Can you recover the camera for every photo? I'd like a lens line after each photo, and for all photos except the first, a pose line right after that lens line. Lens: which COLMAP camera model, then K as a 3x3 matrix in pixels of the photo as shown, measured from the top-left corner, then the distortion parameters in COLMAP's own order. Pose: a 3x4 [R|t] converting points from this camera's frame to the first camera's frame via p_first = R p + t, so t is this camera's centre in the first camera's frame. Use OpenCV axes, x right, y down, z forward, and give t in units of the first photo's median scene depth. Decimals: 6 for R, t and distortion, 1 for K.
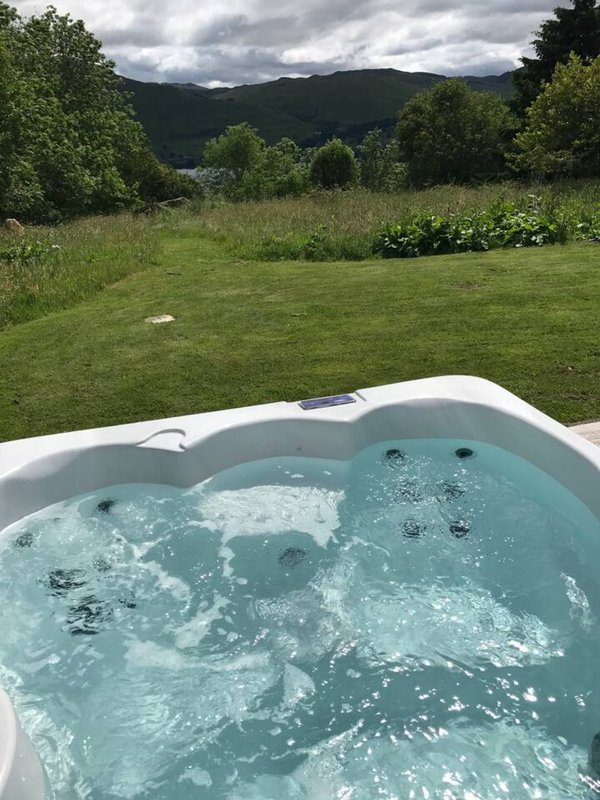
lens RADIAL K [[684.3, 0, 300.0], [0, 684.3, 400.0], [0, 0, 1]] dist [0.075391, -0.095795]
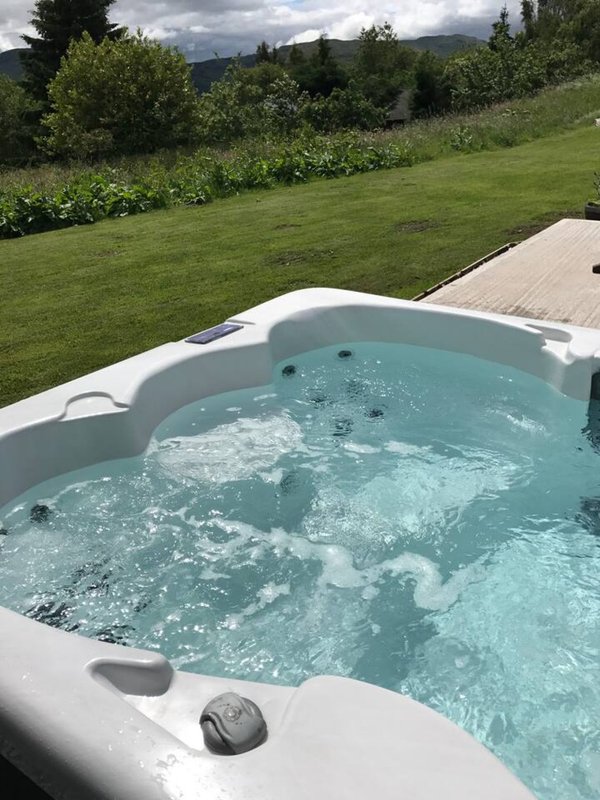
lens RADIAL K [[684.3, 0, 300.0], [0, 684.3, 400.0], [0, 0, 1]] dist [0.075391, -0.095795]
pose [[0.799563, -0.244352, 0.548626, -0.090814], [0.235689, 0.967873, 0.087589, 0.008320], [-0.552403, 0.059272, 0.831467, 0.044621]]
